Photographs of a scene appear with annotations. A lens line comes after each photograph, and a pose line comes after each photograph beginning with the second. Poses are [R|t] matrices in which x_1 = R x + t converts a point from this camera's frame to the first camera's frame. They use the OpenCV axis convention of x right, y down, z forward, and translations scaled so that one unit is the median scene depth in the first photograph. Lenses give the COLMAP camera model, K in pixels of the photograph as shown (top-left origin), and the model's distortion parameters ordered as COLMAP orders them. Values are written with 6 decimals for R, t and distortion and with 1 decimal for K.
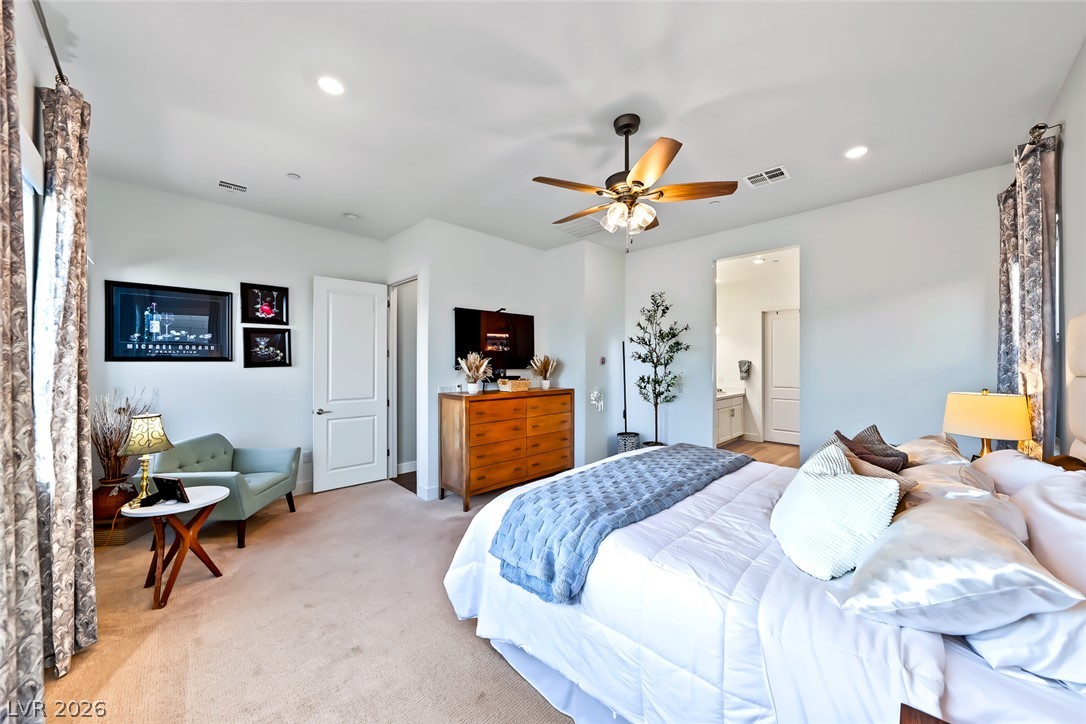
lens RADIAL K [[382.8, 0, 543.0], [0, 382.8, 362.0], [0, 0, 1]] dist [-0.000910, -0.000072]
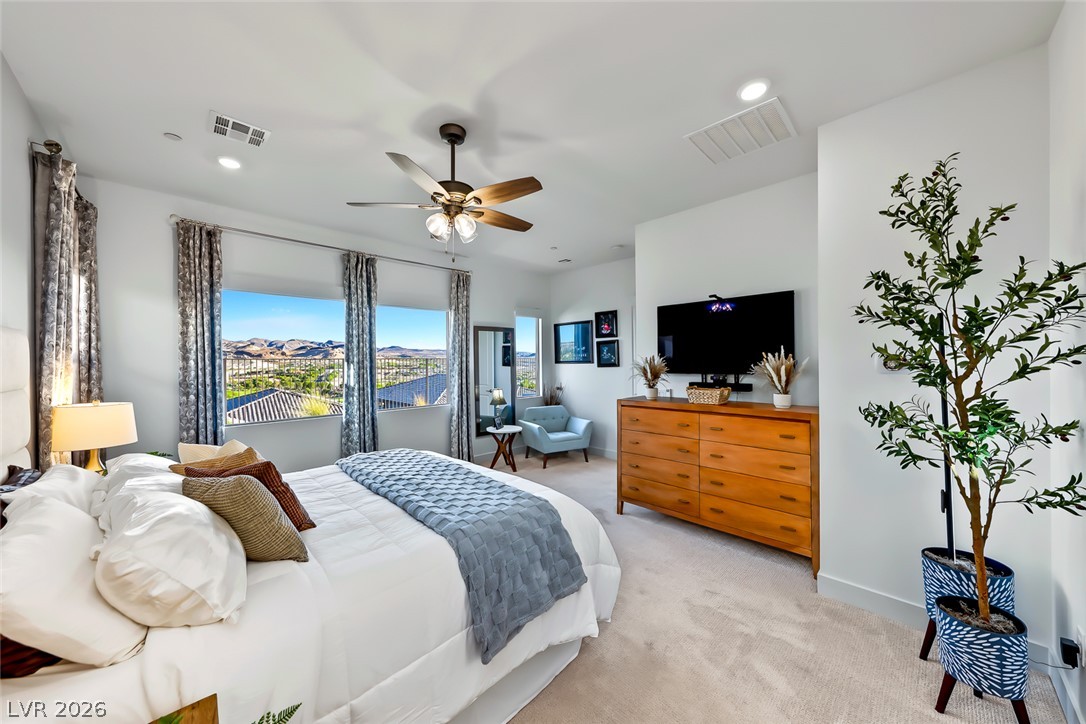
lens RADIAL K [[382.8, 0, 543.0], [0, 382.8, 362.0], [0, 0, 1]] dist [-0.000910, -0.000072]
pose [[0.000676, 0.002269, -0.999997, 0.769733], [0.012296, 0.999922, 0.002278, -0.011938], [0.999924, -0.012298, 0.000648, 0.770633]]
